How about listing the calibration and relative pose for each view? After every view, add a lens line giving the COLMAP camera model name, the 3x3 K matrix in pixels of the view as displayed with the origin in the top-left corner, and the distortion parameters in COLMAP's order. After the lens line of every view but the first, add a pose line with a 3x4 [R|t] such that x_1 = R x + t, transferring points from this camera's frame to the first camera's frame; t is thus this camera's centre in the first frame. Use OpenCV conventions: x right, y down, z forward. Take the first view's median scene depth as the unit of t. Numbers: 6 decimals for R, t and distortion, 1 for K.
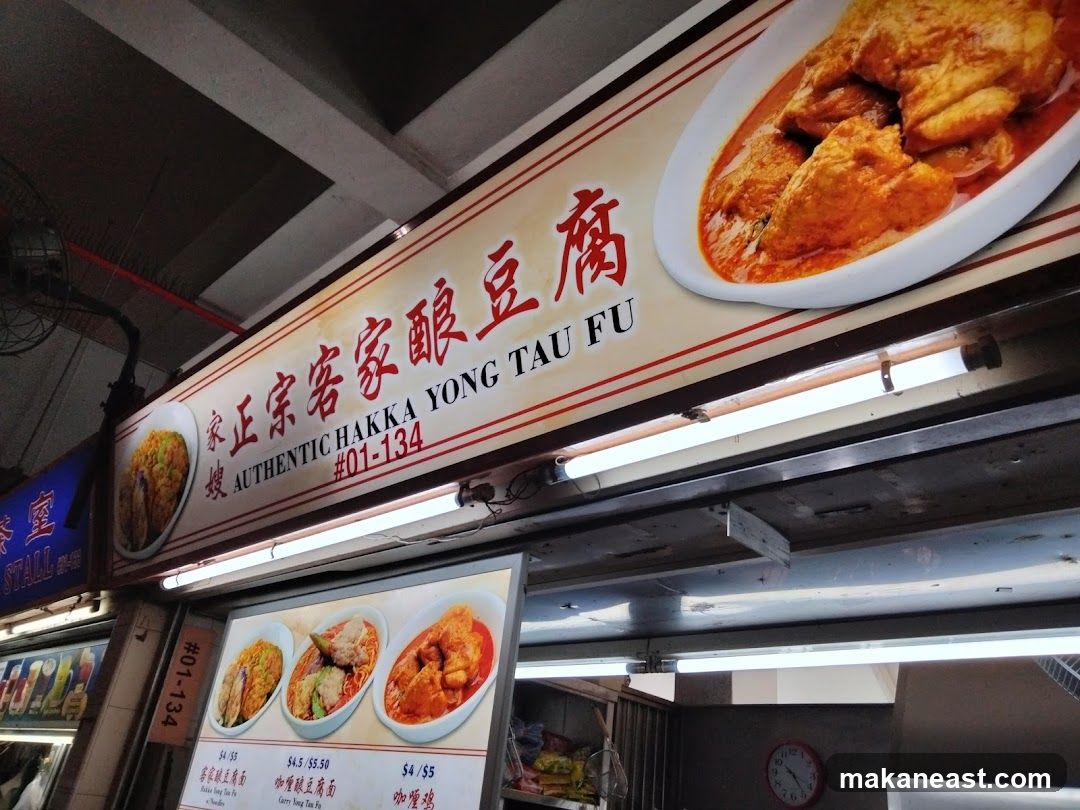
lens RADIAL K [[817.9, 0, 523.7], [0, 817.9, 408.1], [0, 0, 1]] dist [0.059220, -0.049599]
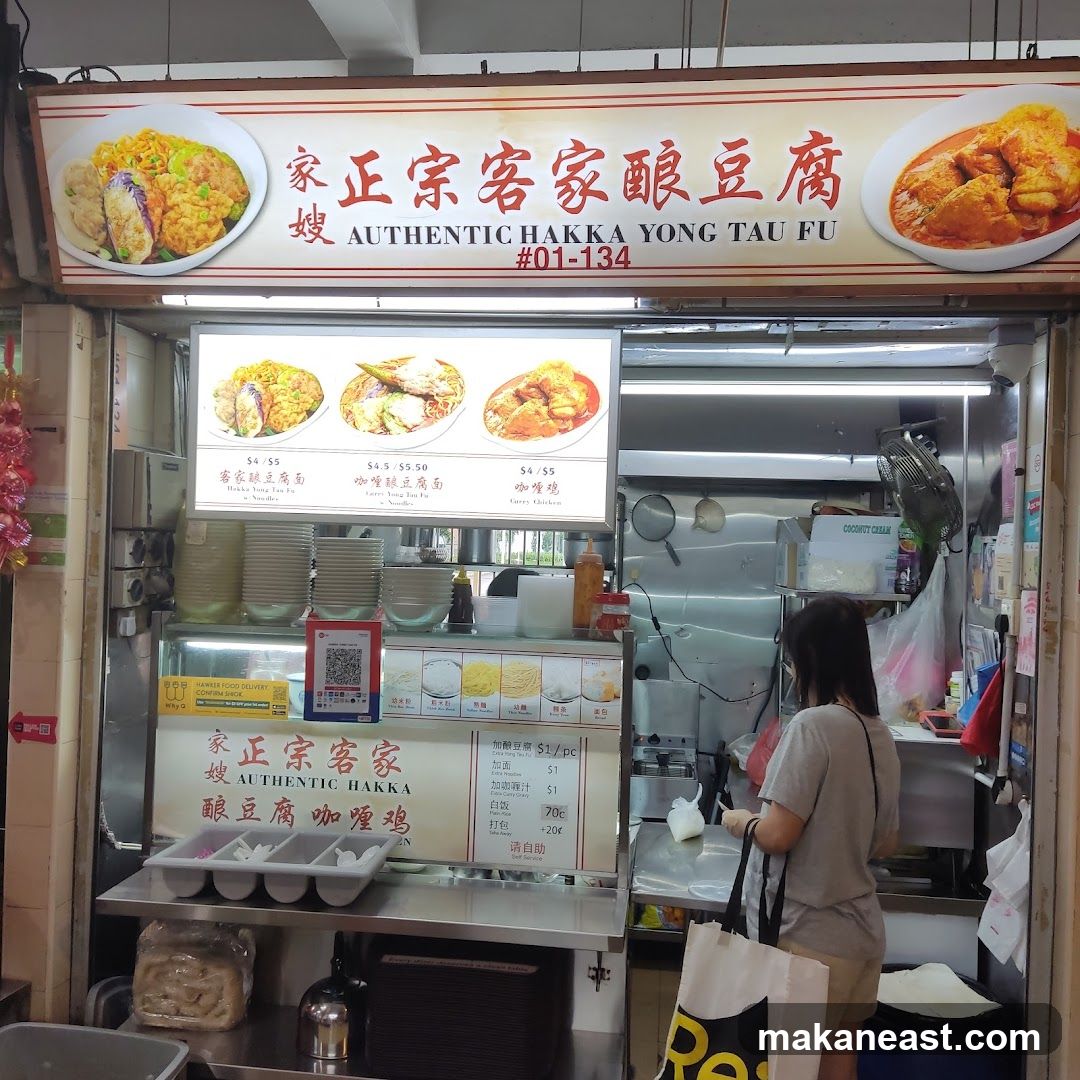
lens RADIAL K [[1085.8, 0, 548.0], [0, 1085.8, 546.8], [0, 0, 1]] dist [0.079918, 0.000000]
pose [[0.782969, -0.097517, 0.614370, -1.296446], [-0.229937, 0.872318, 0.431497, -0.280342], [-0.578005, -0.479115, 0.660575, -0.353282]]
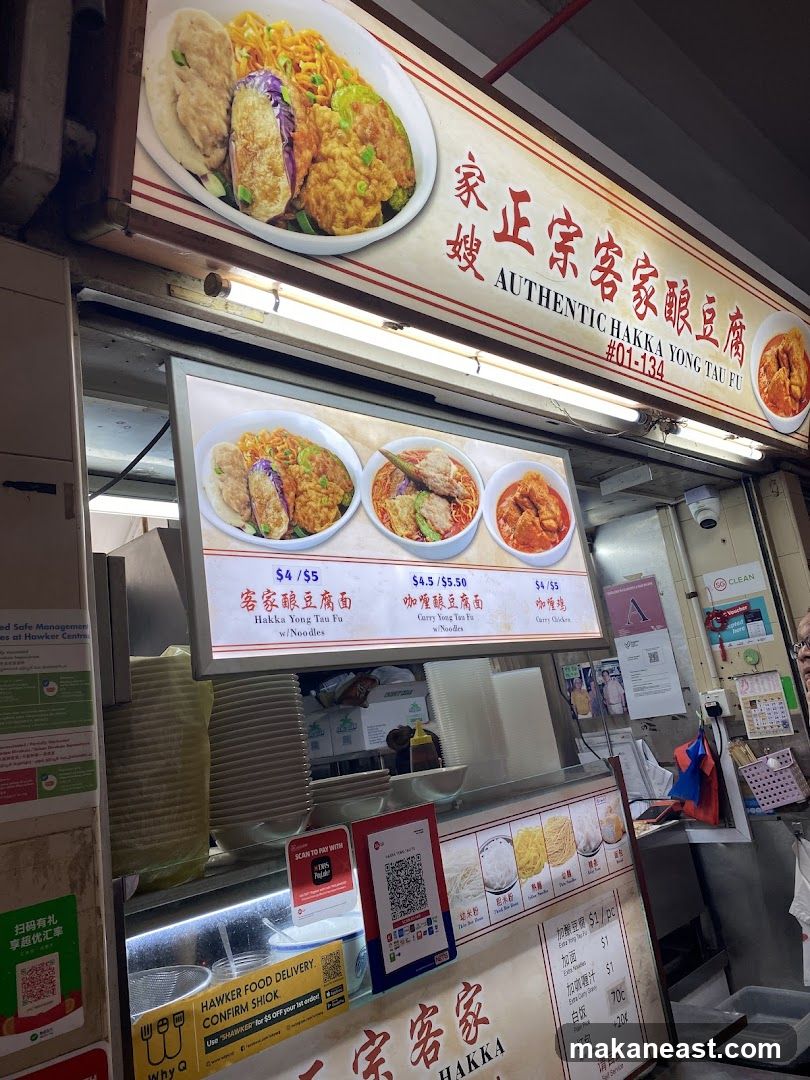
lens RADIAL K [[817.9, 0, 401.1], [0, 817.9, 529.3], [0, 0, 1]] dist [0.059220, -0.049599]
pose [[-0.021226, 0.116750, 0.992934, -1.425795], [-0.326573, 0.937870, -0.117257, 0.576106], [-0.944934, -0.326755, 0.018220, 1.206602]]
